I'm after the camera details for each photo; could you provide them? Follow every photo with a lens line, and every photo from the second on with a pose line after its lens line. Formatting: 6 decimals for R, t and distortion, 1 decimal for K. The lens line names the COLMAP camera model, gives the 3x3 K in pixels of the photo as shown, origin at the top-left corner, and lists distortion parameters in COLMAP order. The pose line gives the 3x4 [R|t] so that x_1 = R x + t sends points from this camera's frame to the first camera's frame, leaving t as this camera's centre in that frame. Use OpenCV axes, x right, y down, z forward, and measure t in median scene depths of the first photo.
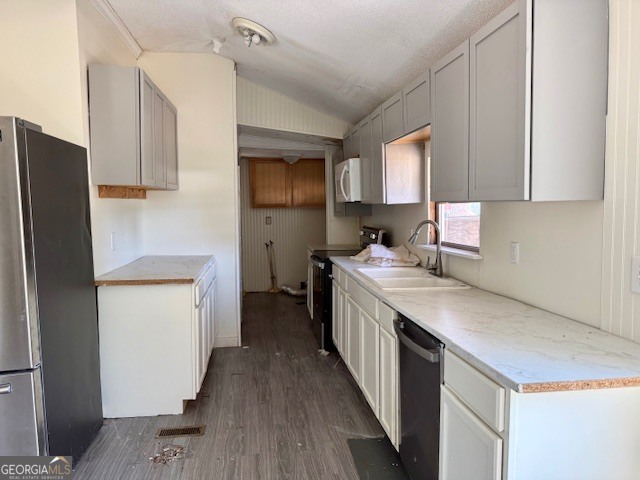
lens RADIAL K [[444.0, 0, 320.0], [0, 444.0, 240.0], [0, 0, 1]] dist [0.058790, -0.080996]
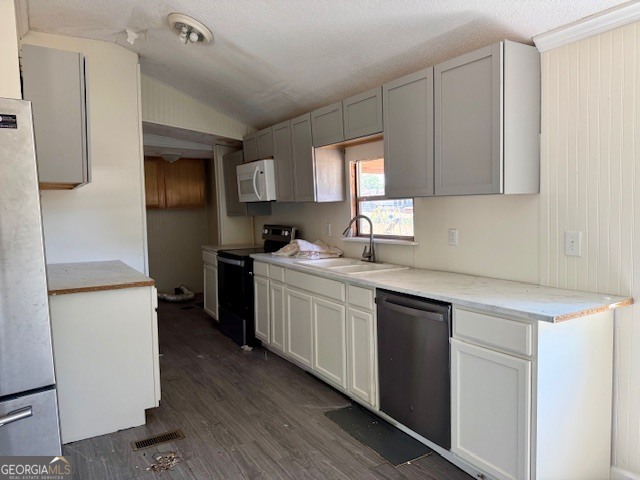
lens RADIAL K [[444.0, 0, 320.0], [0, 444.0, 240.0], [0, 0, 1]] dist [0.058790, -0.080996]
pose [[0.920508, -0.042063, 0.388453, -0.274532], [0.044558, 0.999003, 0.002588, 0.011179], [-0.388174, 0.014926, 0.921465, -0.018203]]
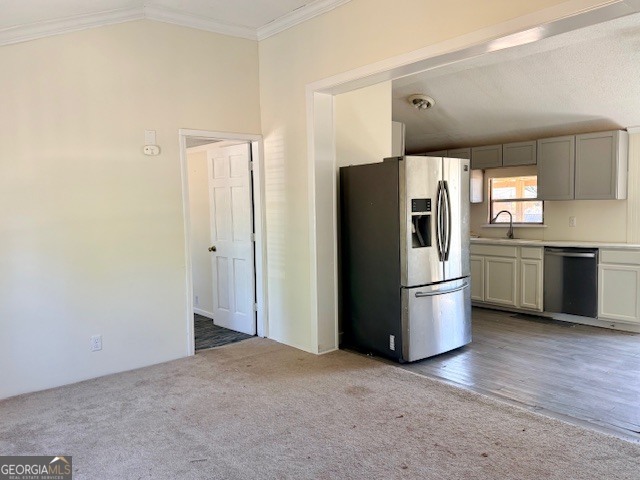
lens RADIAL K [[487.5, 0, 320.0], [0, 487.5, 240.0], [0, 0, 1]] dist [0.122161, -0.238830]
pose [[0.854288, -0.034879, 0.518628, -1.397048], [0.045134, 0.998955, -0.007163, 0.056076], [-0.517836, 0.029527, 0.854970, -0.372400]]
